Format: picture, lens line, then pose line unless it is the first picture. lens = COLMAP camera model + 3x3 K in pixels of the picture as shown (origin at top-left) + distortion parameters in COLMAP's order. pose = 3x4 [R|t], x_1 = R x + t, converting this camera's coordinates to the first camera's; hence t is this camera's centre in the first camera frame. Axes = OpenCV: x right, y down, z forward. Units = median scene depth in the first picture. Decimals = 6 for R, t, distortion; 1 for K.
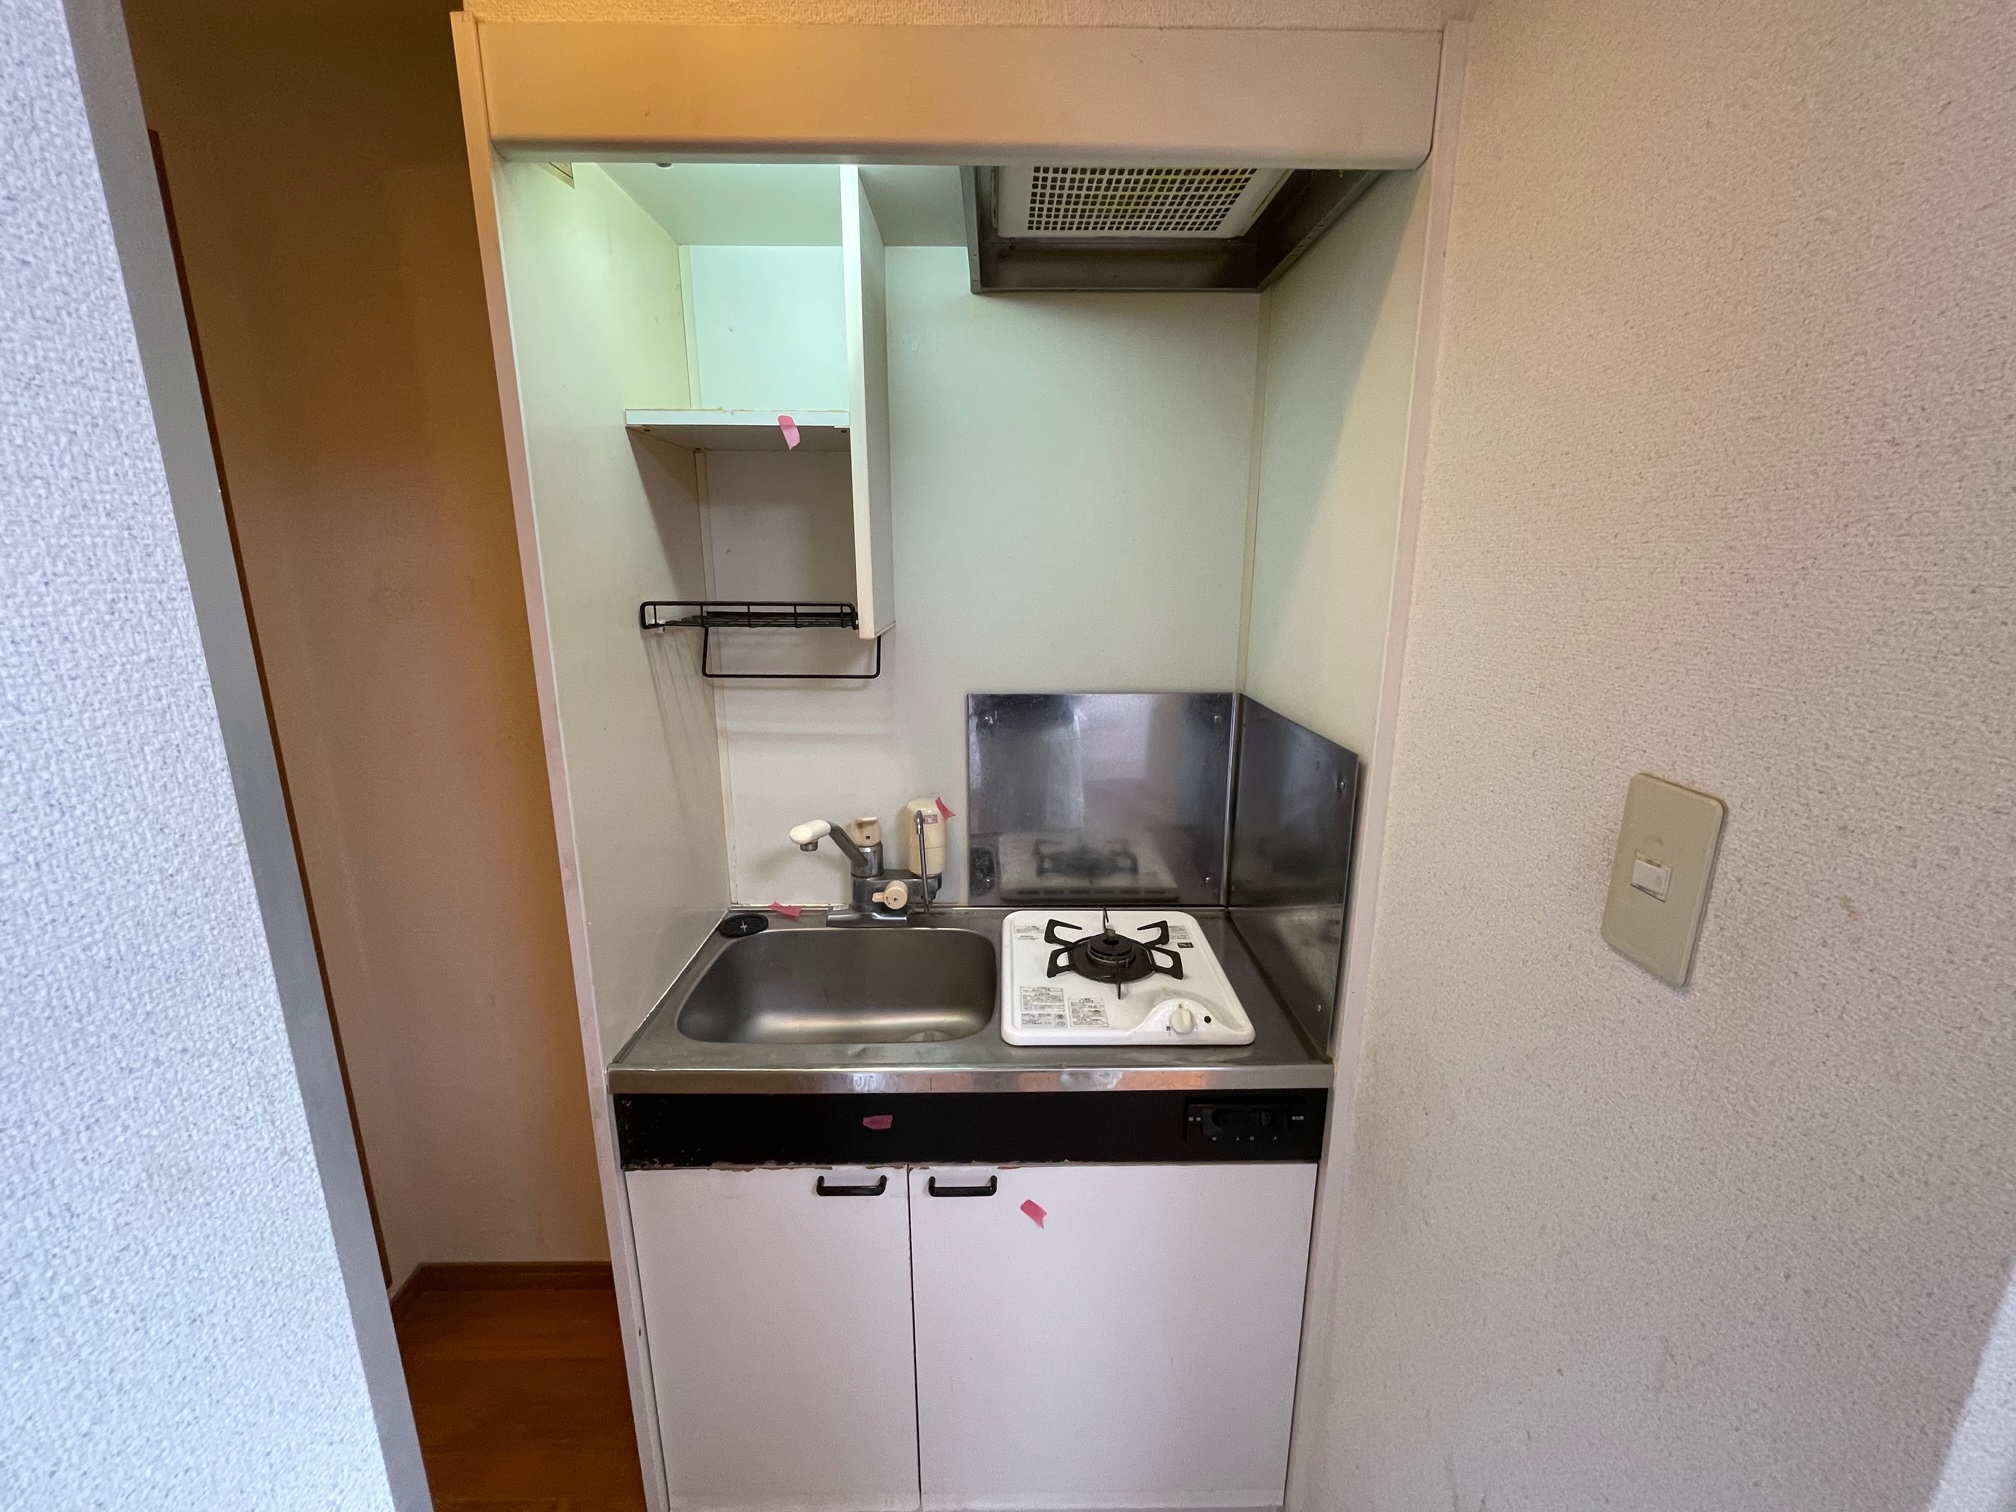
lens RADIAL K [[815.4, 0, 1005.2], [0, 815.4, 749.9], [0, 0, 1]] dist [-0.003310, 0.001236]
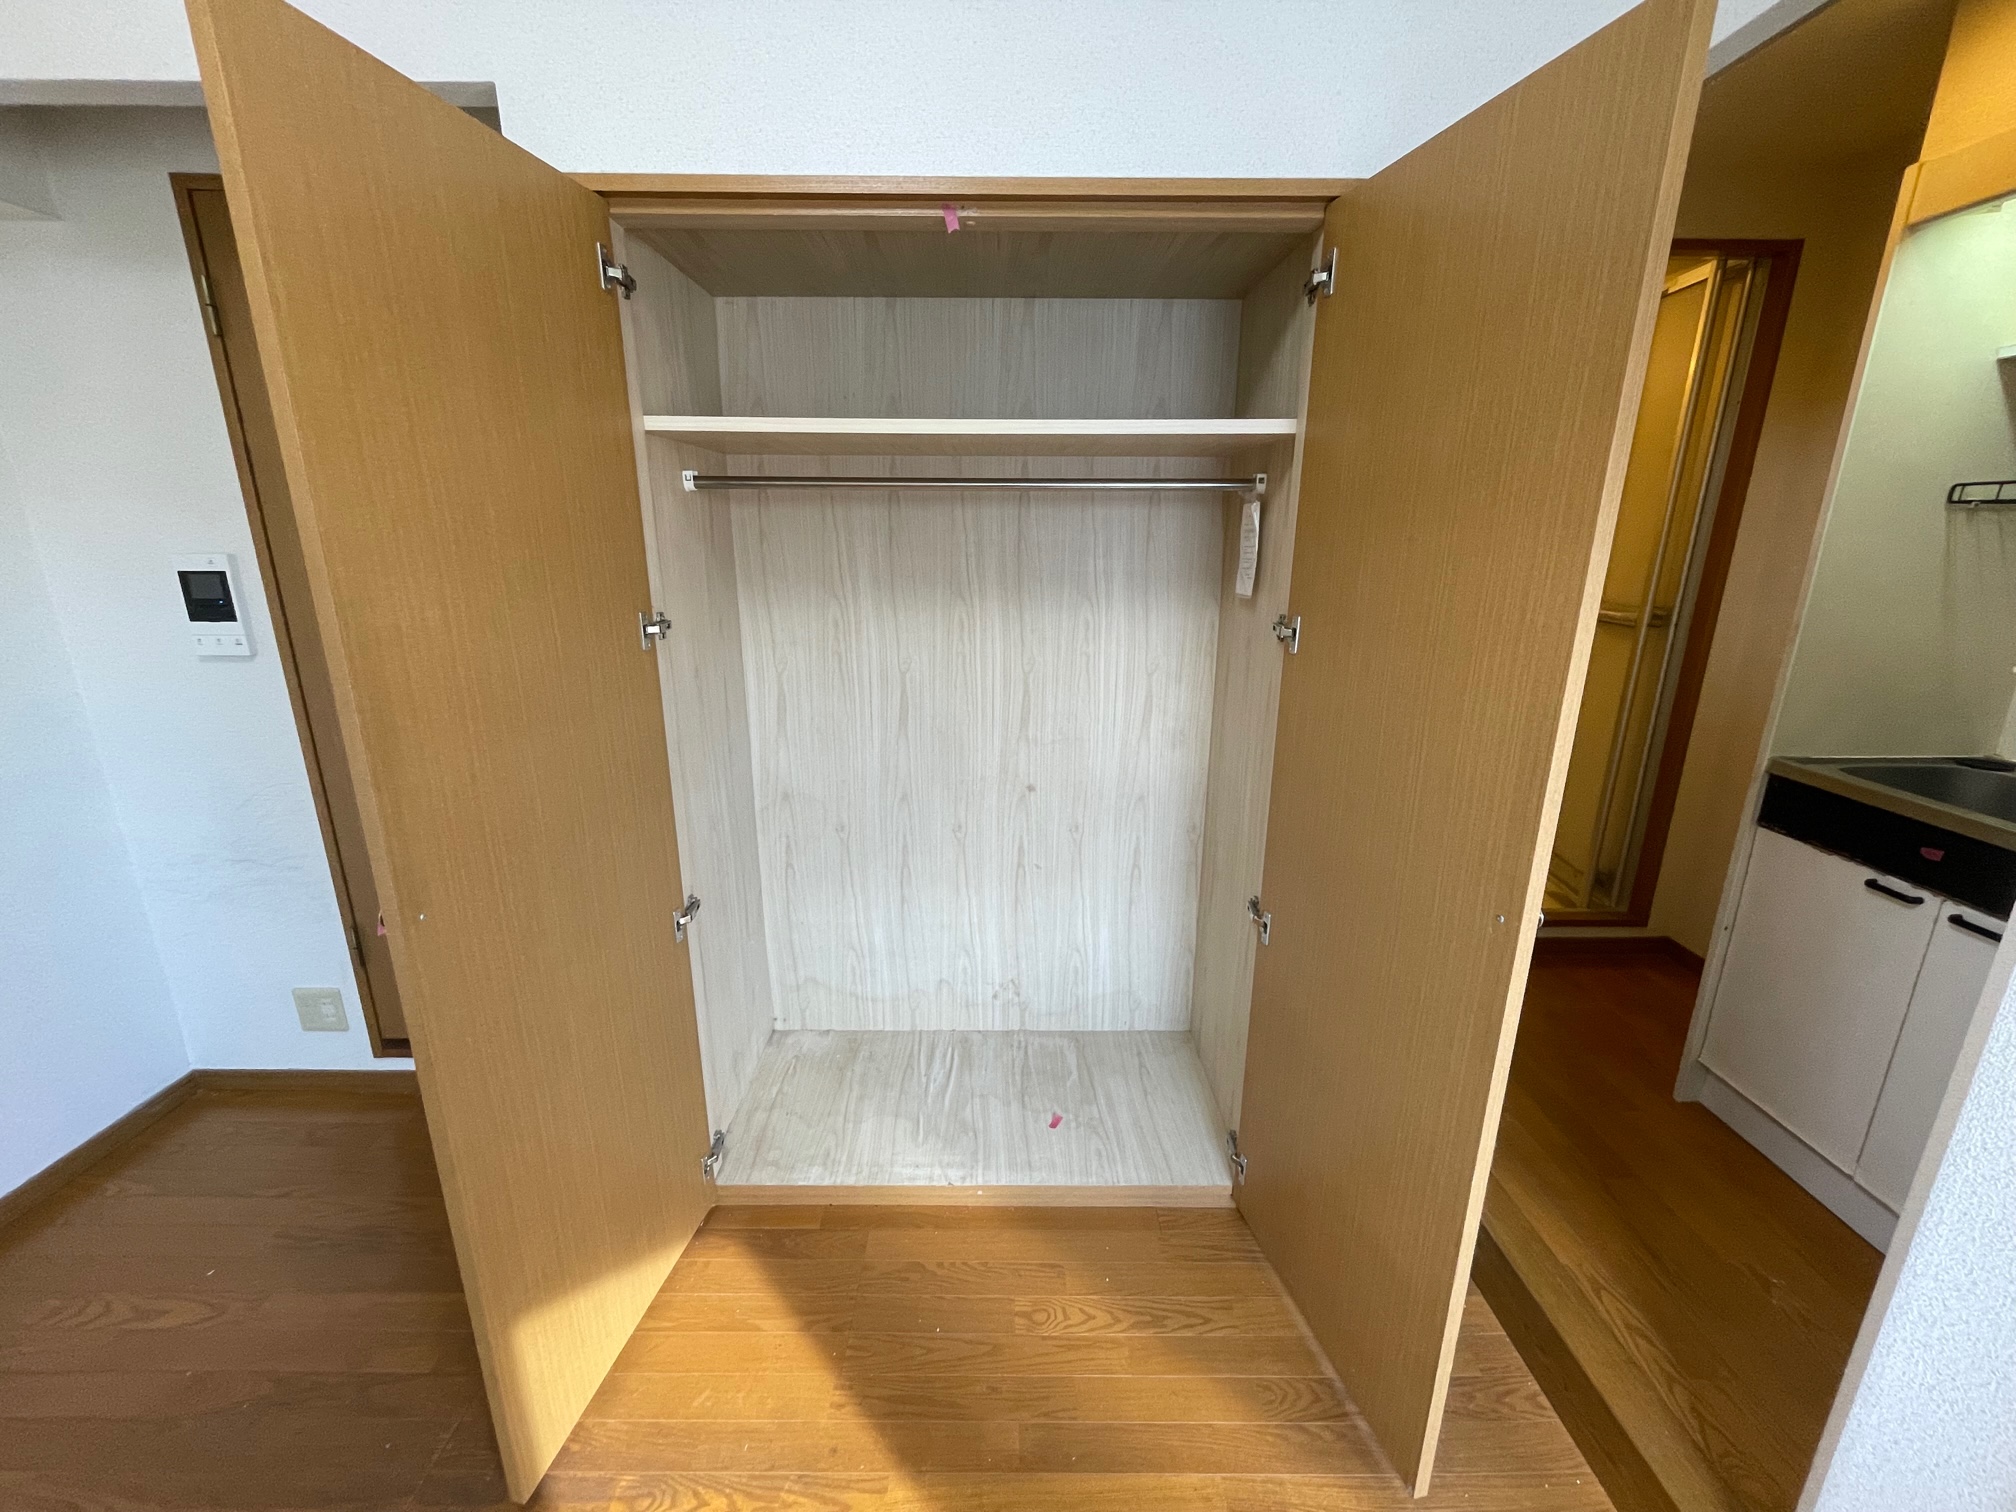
lens RADIAL K [[815.4, 0, 1005.7], [0, 815.4, 750.5], [0, 0, 1]] dist [-0.003310, 0.001236]
pose [[-0.013970, 0.257518, -0.966173, 1.147182], [-0.222601, 0.941217, 0.254085, 0.284211], [0.974810, 0.218621, 0.044175, -0.635319]]
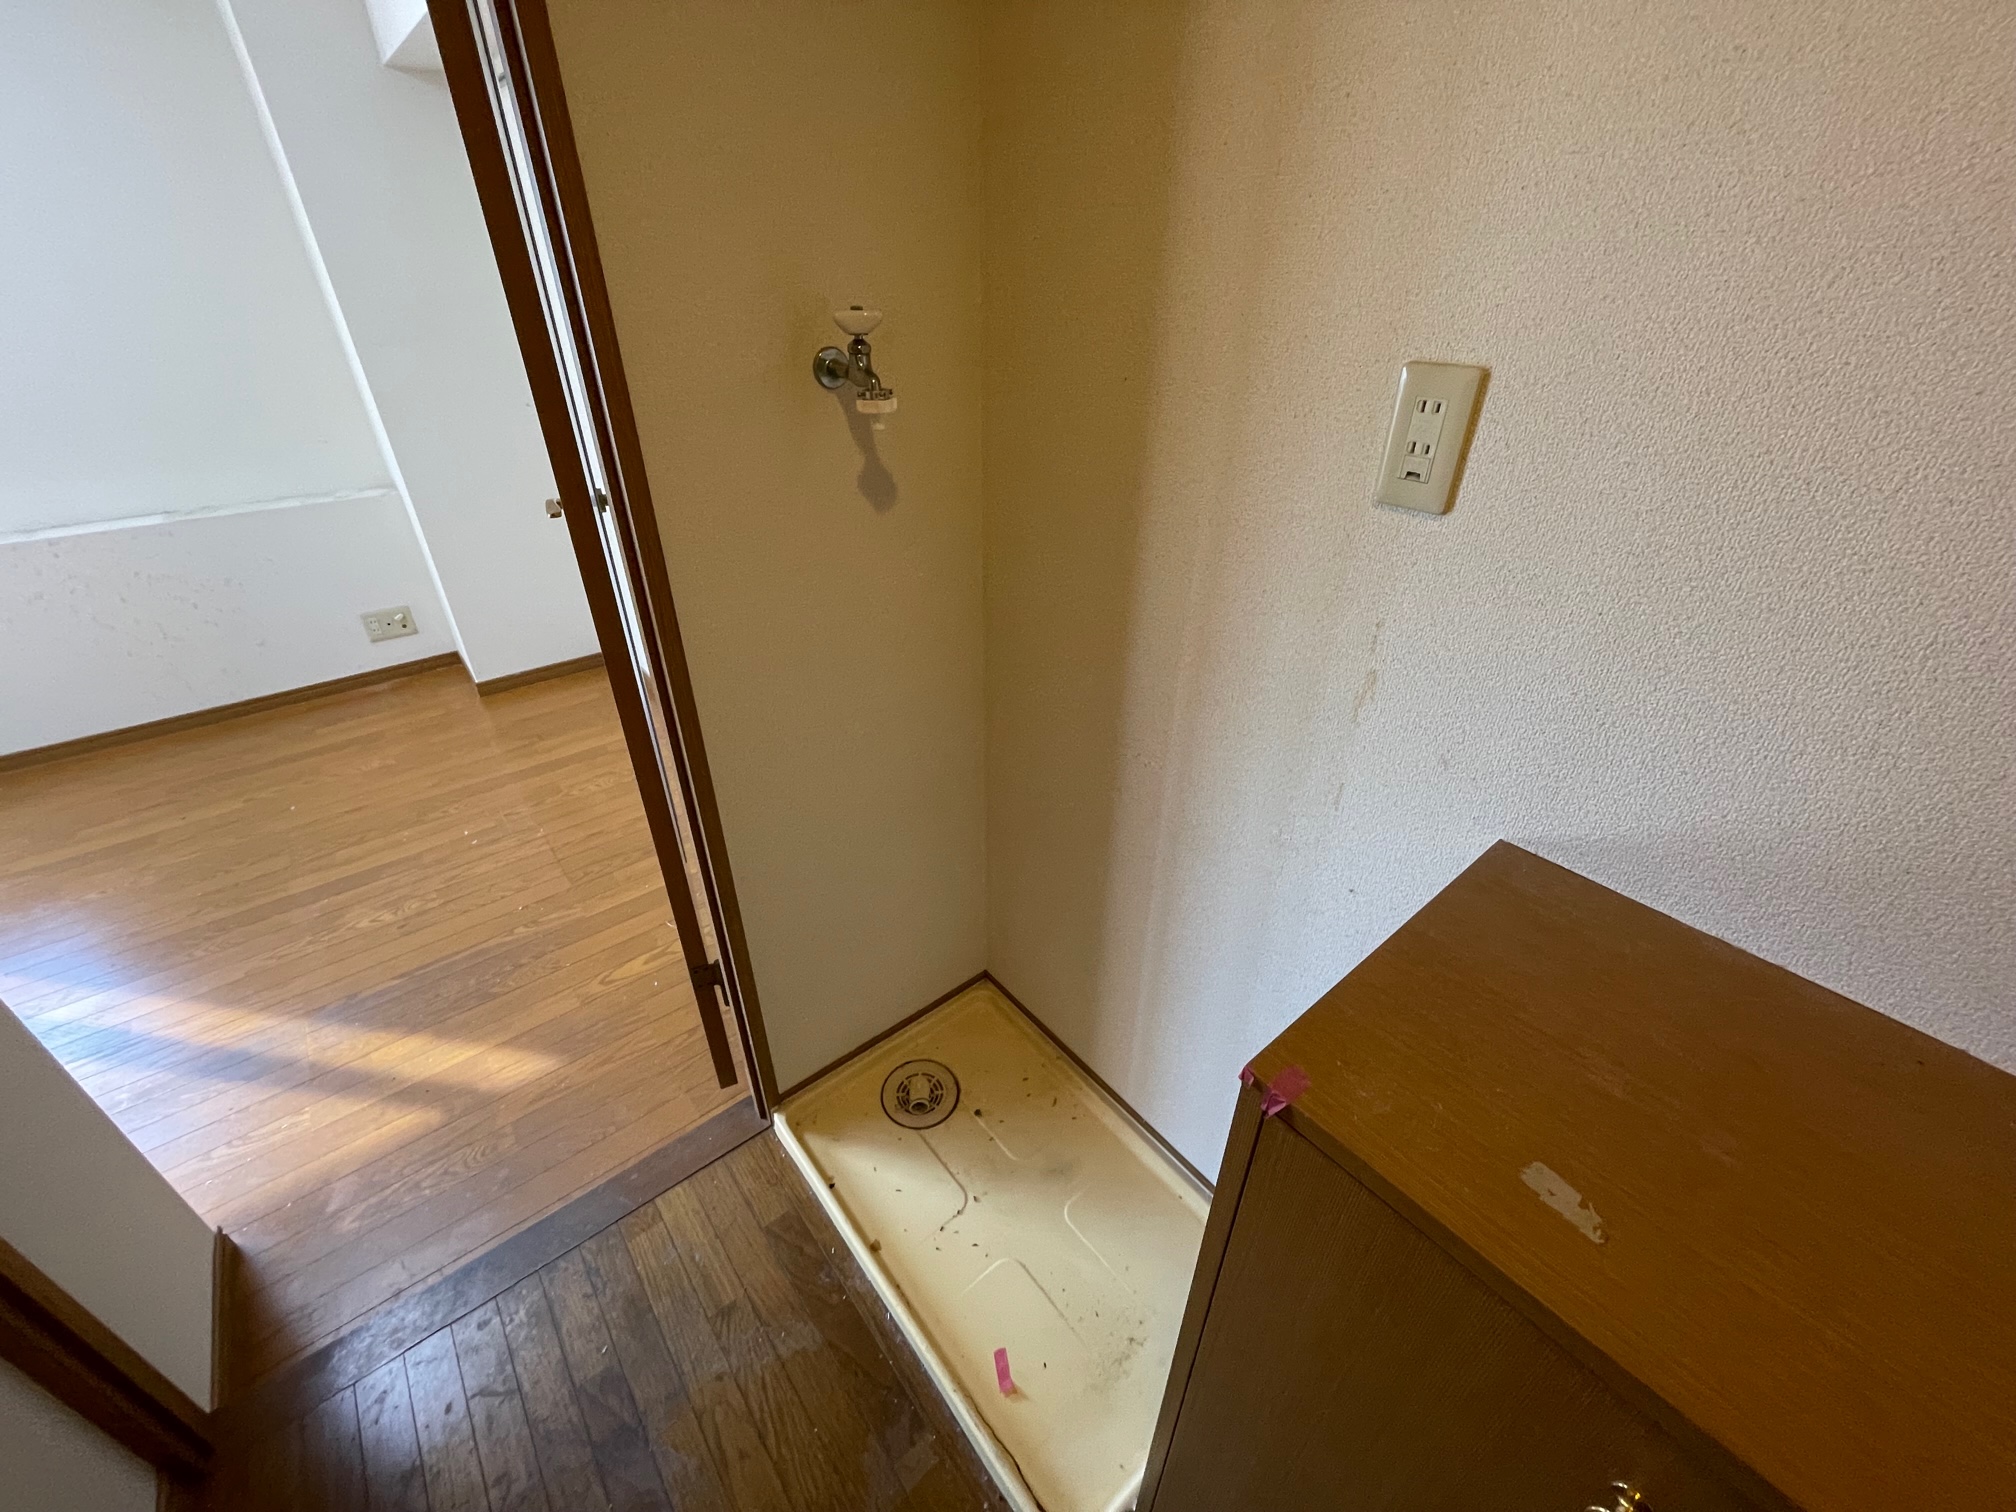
lens RADIAL K [[815.4, 0, 1000.3], [0, 815.4, 751.7], [0, 0, 1]] dist [-0.003310, 0.001236]
pose [[-0.619958, -0.412422, 0.667503, -1.680698], [0.169218, 0.760421, 0.626997, 0.489770], [-0.766171, 0.501666, -0.401639, -1.980253]]
